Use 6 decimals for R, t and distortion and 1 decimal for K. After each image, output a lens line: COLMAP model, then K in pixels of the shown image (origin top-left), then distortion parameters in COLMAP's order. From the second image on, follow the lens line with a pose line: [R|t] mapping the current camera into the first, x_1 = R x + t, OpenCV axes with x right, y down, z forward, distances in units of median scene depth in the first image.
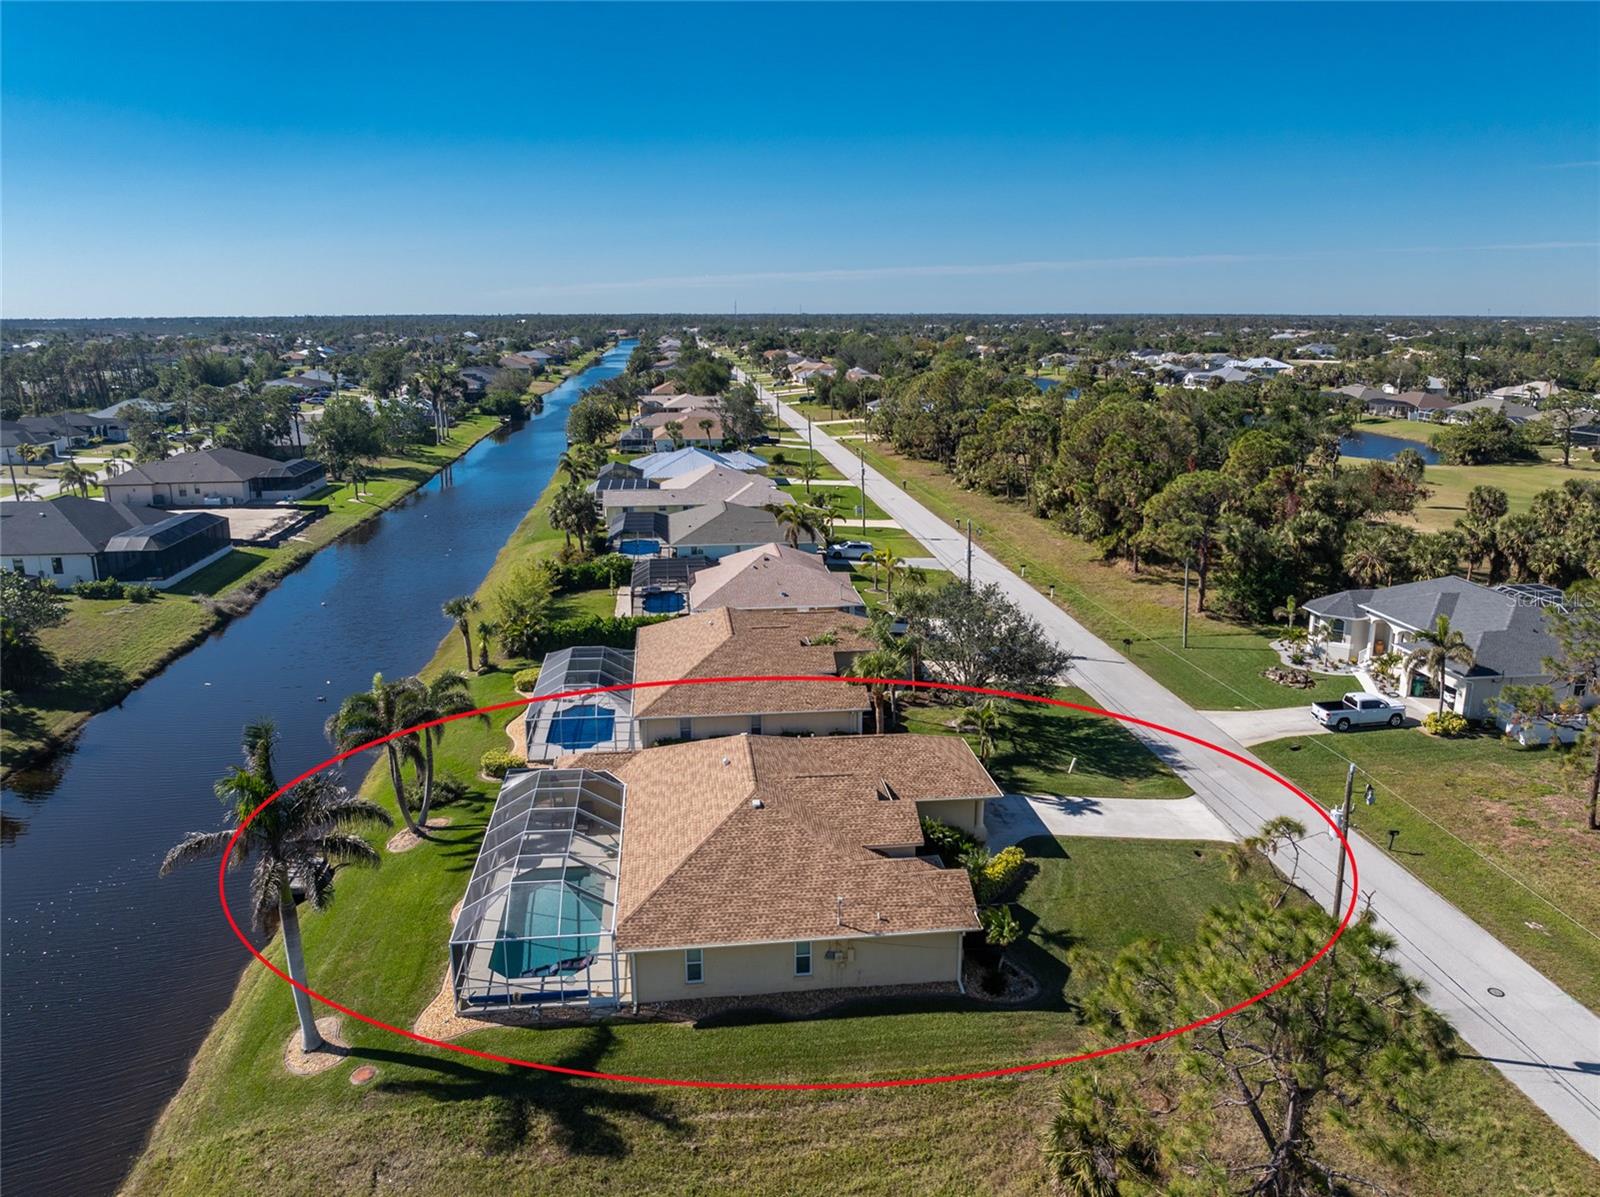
lens RADIAL K [[1147.0, 0, 788.3], [0, 1147.0, 597.6], [0, 0, 1]] dist [-0.022796, -0.001491]
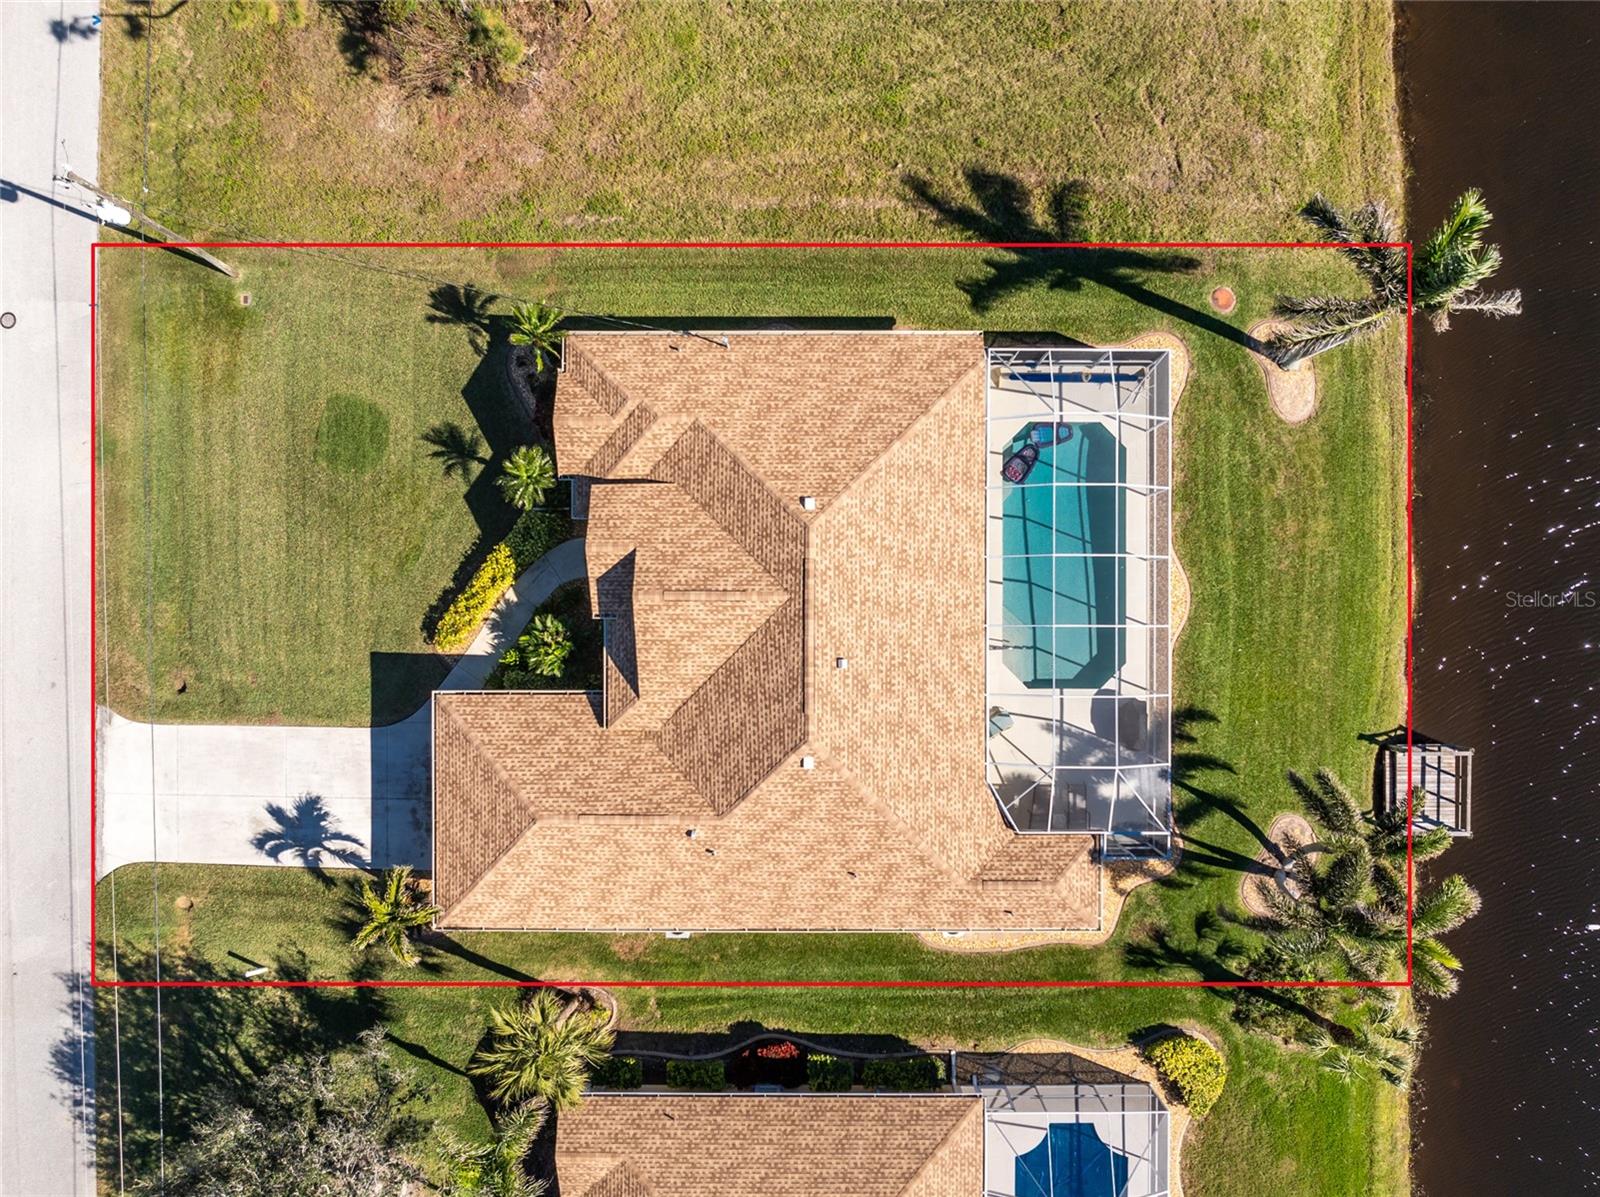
lens RADIAL K [[1322.3, 0, 822.4], [0, 1322.3, 596.9], [0, 0, 1]] dist [-0.033260, 0.002479]
pose [[-0.994261, -0.106626, 0.008657, -0.038108], [0.034076, -0.238953, 0.970433, -0.505802], [-0.101405, 0.965159, 0.241215, 0.651731]]
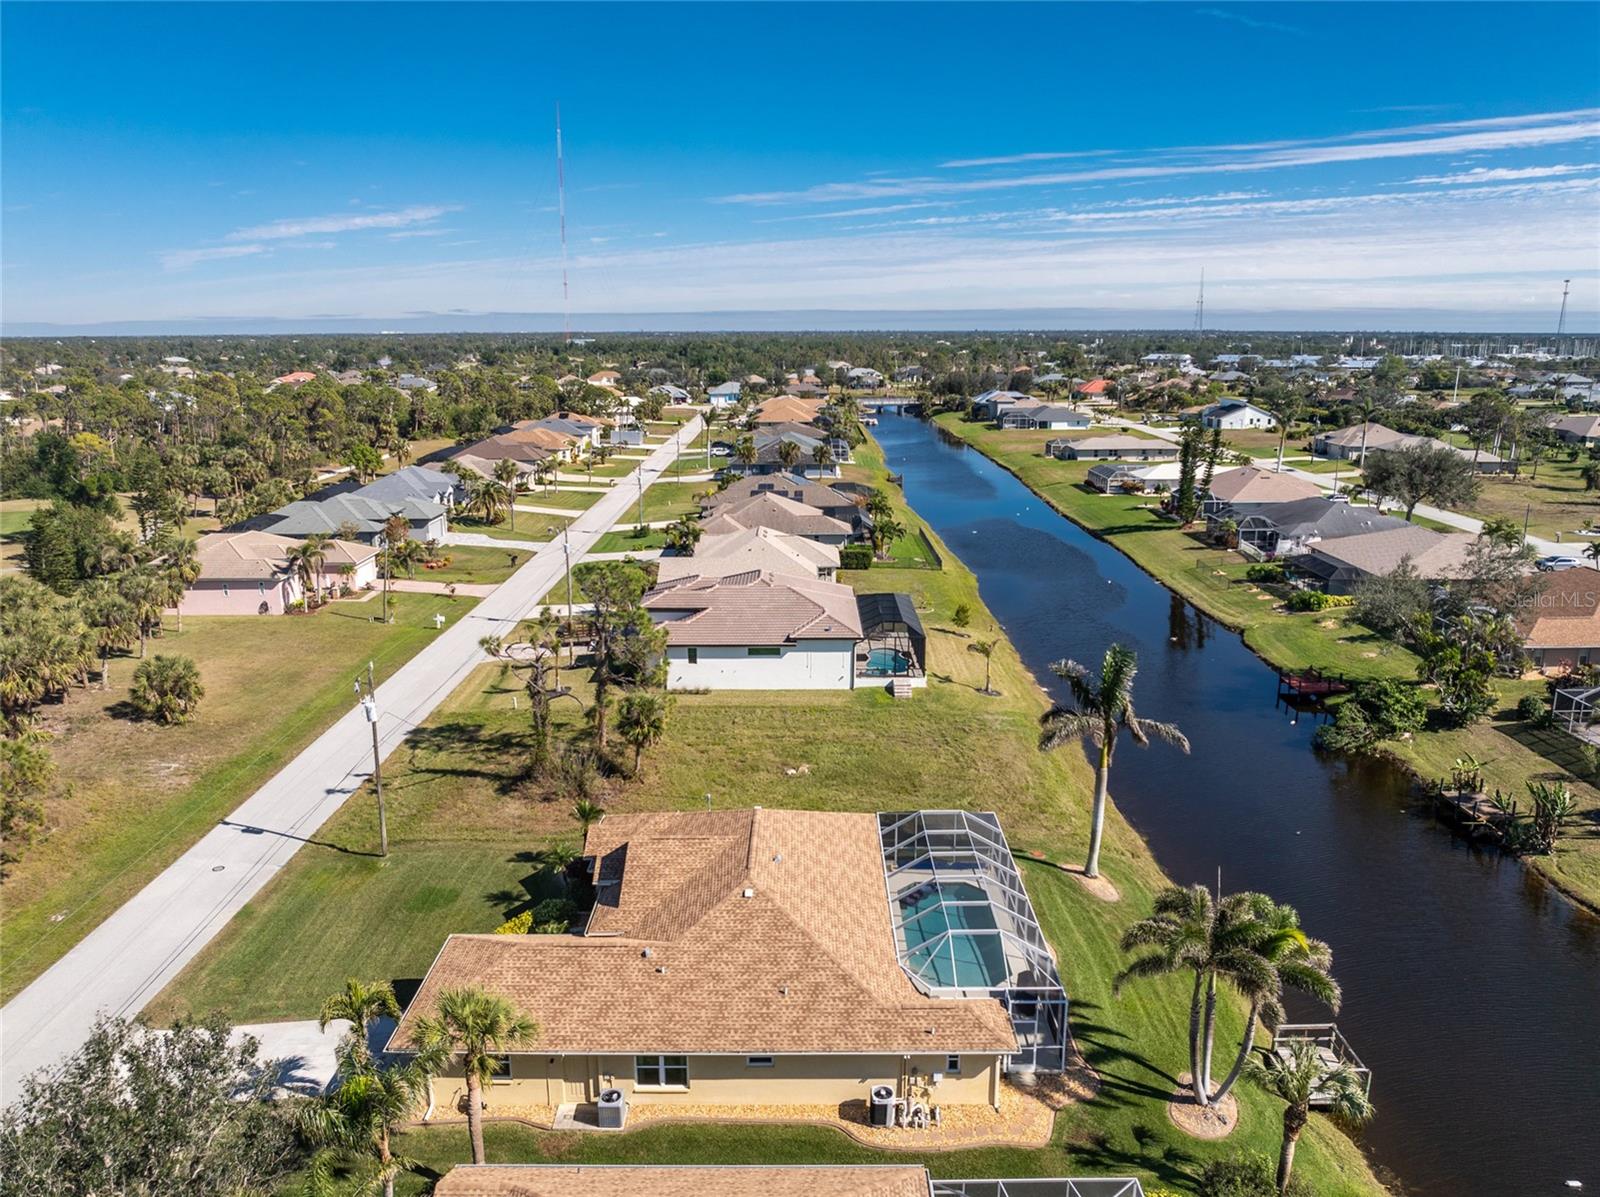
lens RADIAL K [[1147.0, 0, 788.3], [0, 1147.0, 597.6], [0, 0, 1]] dist [-0.022796, -0.001491]
pose [[-0.992971, -0.017842, 0.117009, -0.139600], [0.037766, 0.889142, 0.456070, -0.381121], [-0.112175, 0.457283, -0.882218, 1.435026]]
